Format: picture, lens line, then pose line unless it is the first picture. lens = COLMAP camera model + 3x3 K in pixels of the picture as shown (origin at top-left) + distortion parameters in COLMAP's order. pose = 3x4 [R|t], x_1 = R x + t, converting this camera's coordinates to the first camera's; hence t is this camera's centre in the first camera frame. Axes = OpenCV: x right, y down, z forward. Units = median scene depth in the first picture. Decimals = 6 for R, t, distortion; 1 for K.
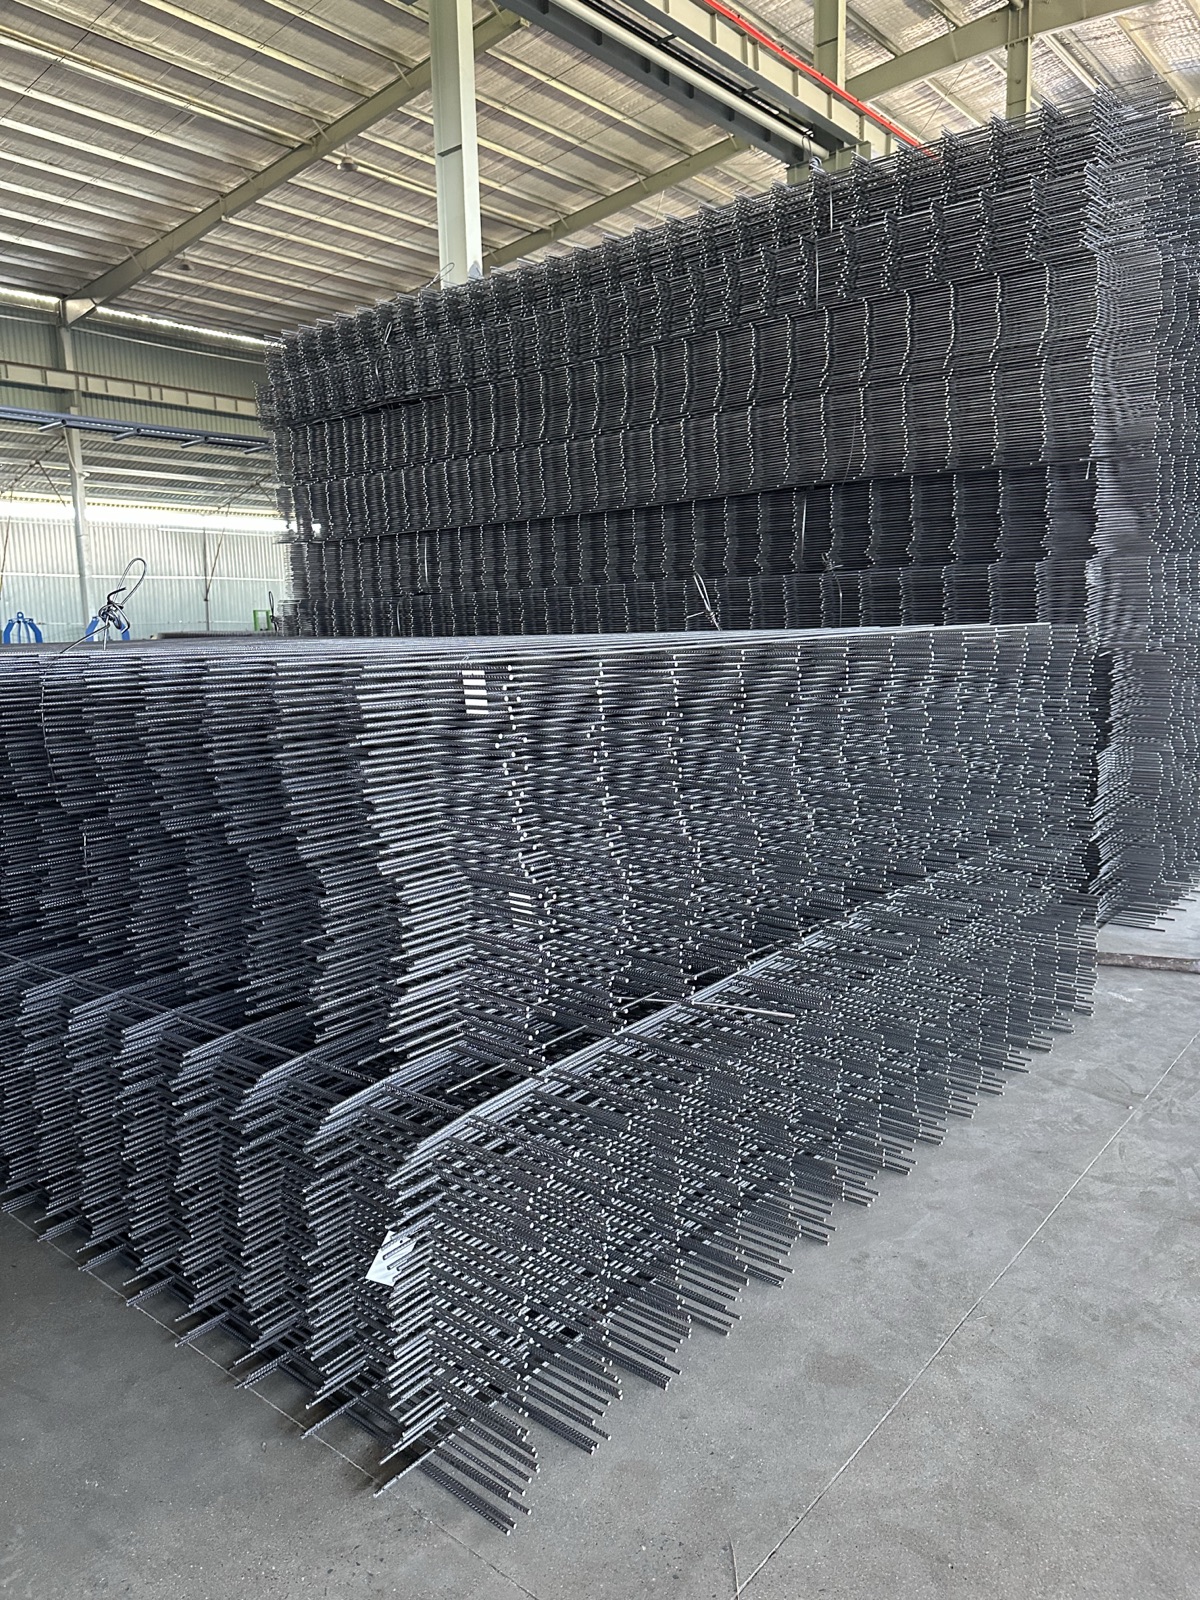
lens RADIAL K [[1144.6, 0, 600.0], [0, 1144.6, 800.0], [0, 0, 1]] dist [0.036218, -0.035789]
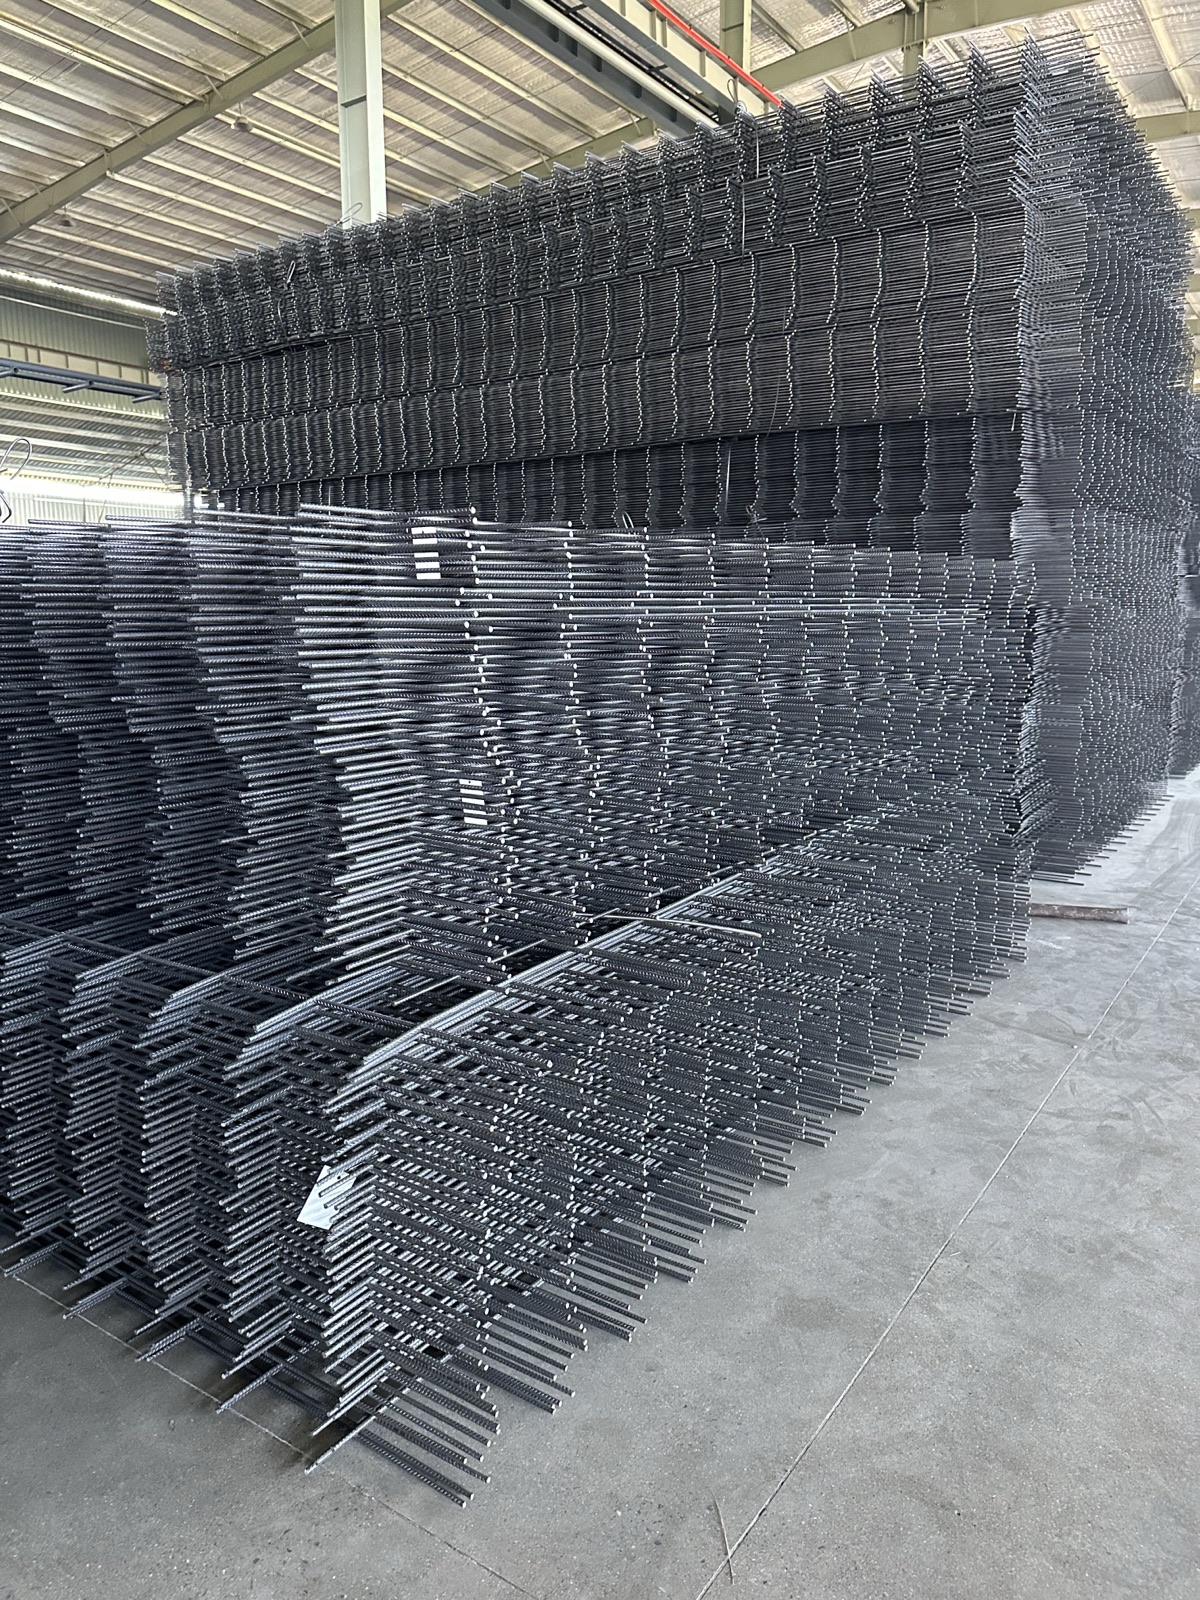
lens RADIAL K [[1127.2, 0, 600.0], [0, 1127.2, 800.0], [0, 0, 1]] dist [0.033858, -0.033769]
pose [[0.995084, 0.005217, 0.098899, -0.044822], [-0.004961, 0.999984, -0.002842, 0.071159], [-0.098912, 0.002337, 0.995093, 0.091519]]
